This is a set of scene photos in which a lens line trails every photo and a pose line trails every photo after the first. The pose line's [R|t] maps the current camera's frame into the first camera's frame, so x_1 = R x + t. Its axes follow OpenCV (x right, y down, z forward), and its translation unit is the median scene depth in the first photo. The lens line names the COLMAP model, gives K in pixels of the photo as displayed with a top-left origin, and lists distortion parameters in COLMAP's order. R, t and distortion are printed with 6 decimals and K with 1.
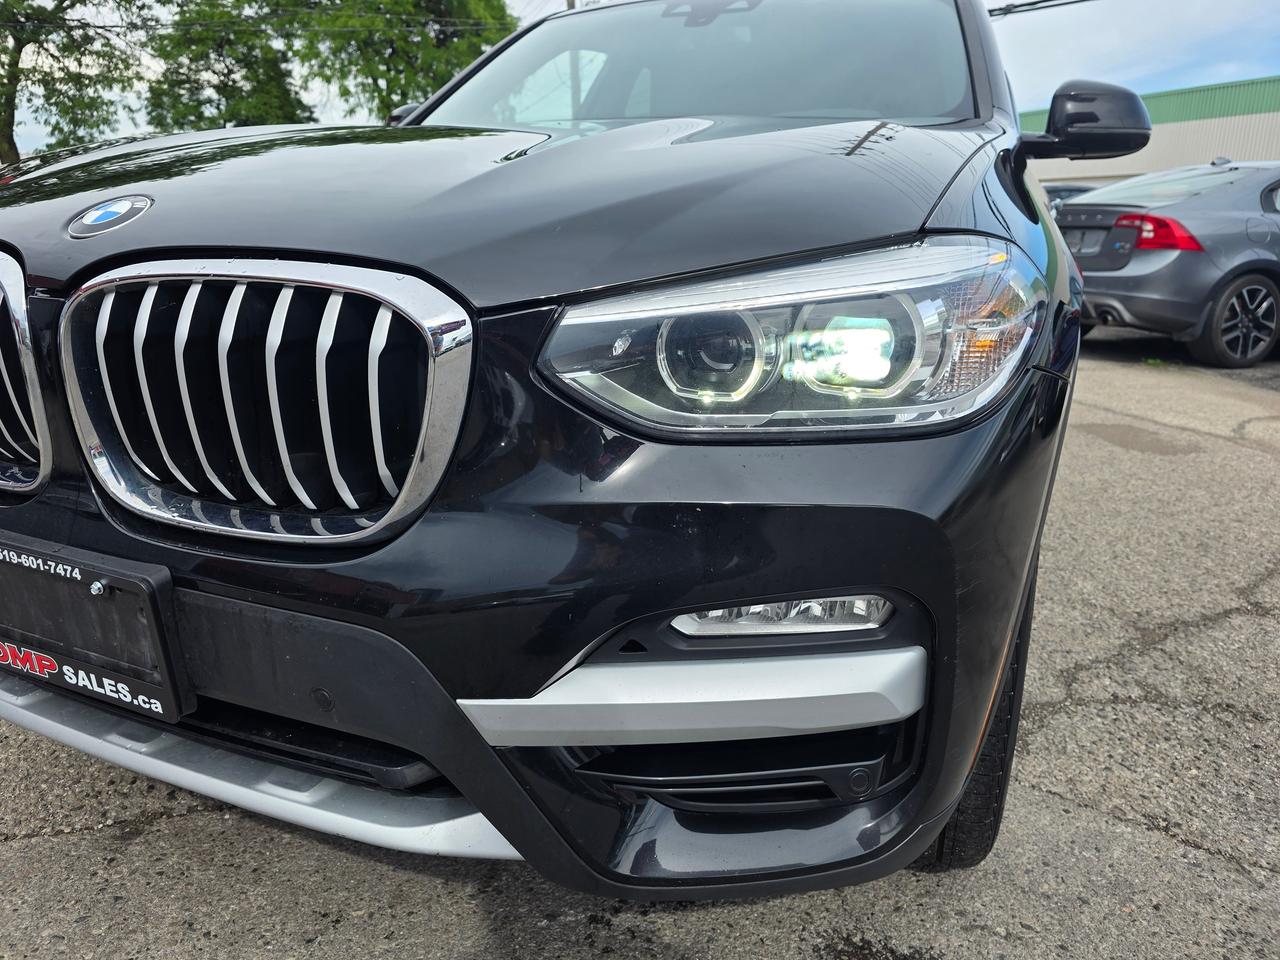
lens RADIAL K [[867.6, 0, 616.3], [0, 867.6, 457.3], [0, 0, 1]] dist [0.061324, -0.064693]
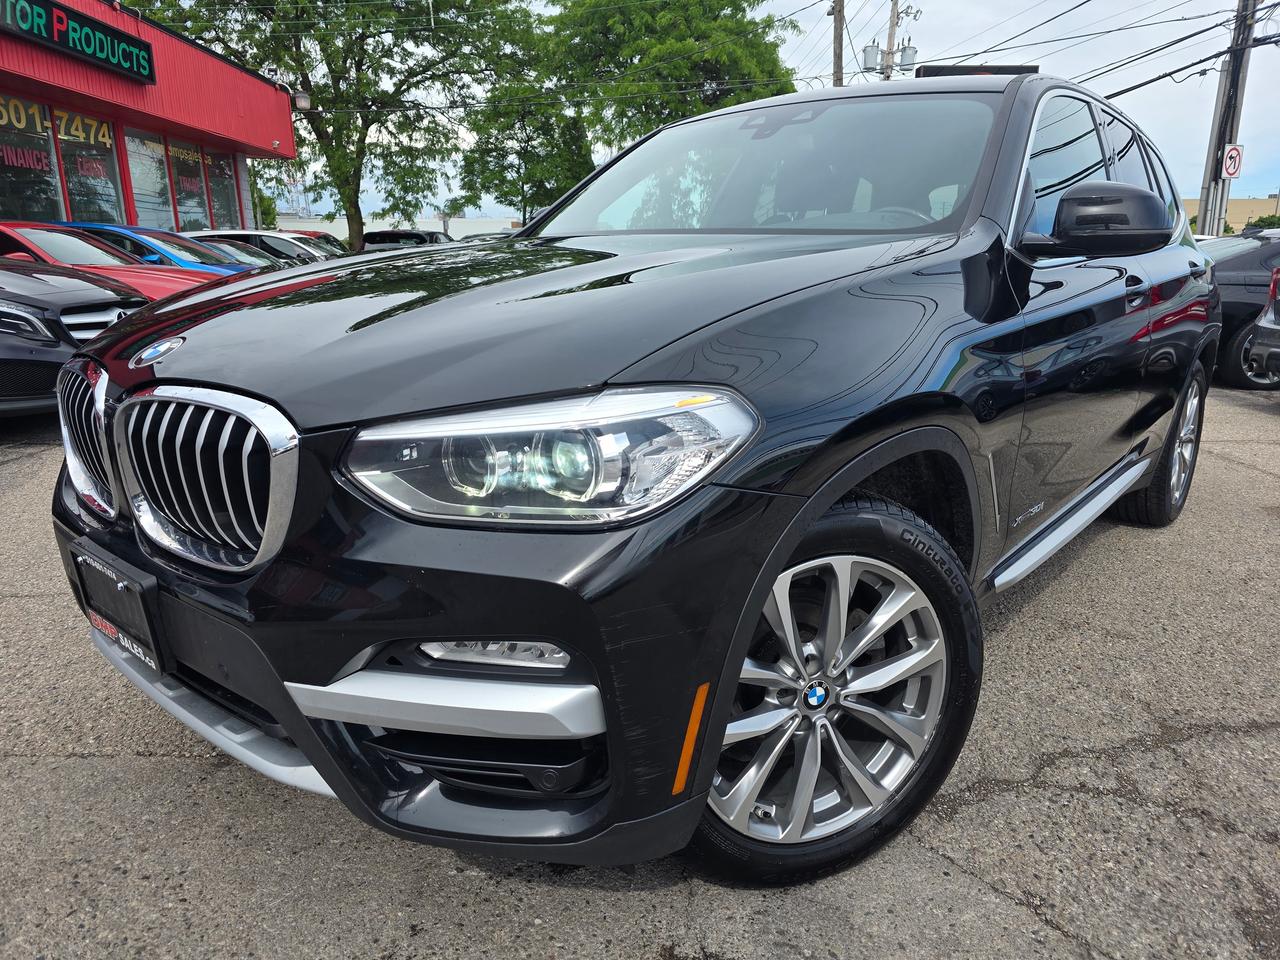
lens RADIAL K [[858.4, 0, 640.0], [0, 858.4, 480.0], [0, 0, 1]] dist [0.046659, -0.048301]
pose [[0.958666, 0.058033, -0.278553, 0.149009], [-0.062802, 0.997992, -0.008218, -0.018572], [0.277517, 0.025372, 0.960386, -0.053118]]
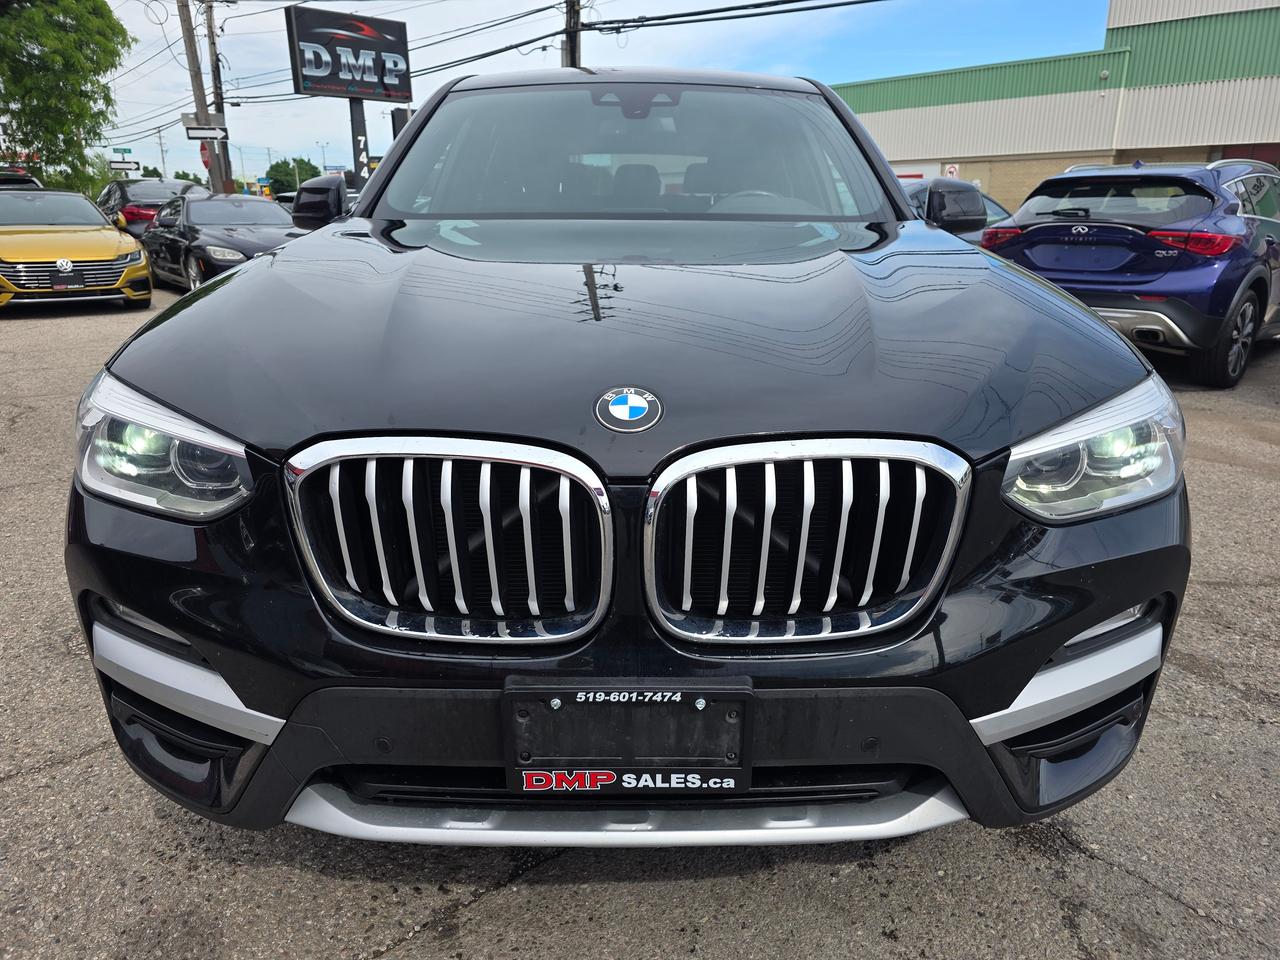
lens RADIAL K [[863.7, 0, 639.1], [0, 863.7, 473.8], [0, 0, 1]] dist [0.051957, -0.052259]
pose [[0.912313, -0.134886, 0.386640, -0.220977], [0.121778, 0.990842, 0.058326, -0.053321], [-0.390967, -0.006127, 0.920384, -0.025447]]
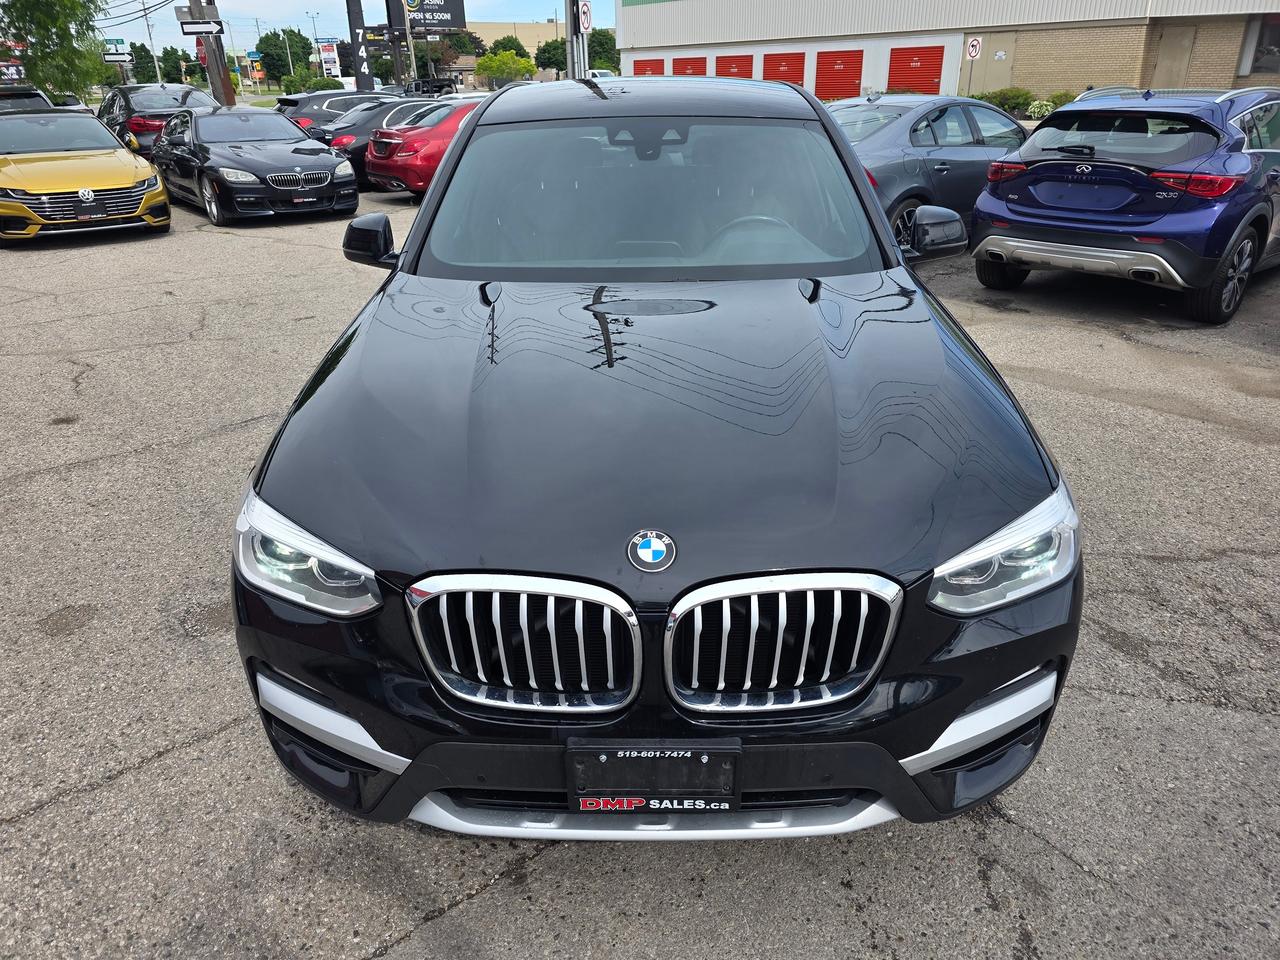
lens RADIAL K [[861.2, 0, 622.6], [0, 861.2, 473.8], [0, 0, 1]] dist [0.050862, -0.050722]
pose [[0.920943, -0.194005, 0.337975, -0.245709], [0.136779, 0.973016, 0.185826, -0.155709], [-0.364906, -0.124907, 0.922628, -0.104151]]
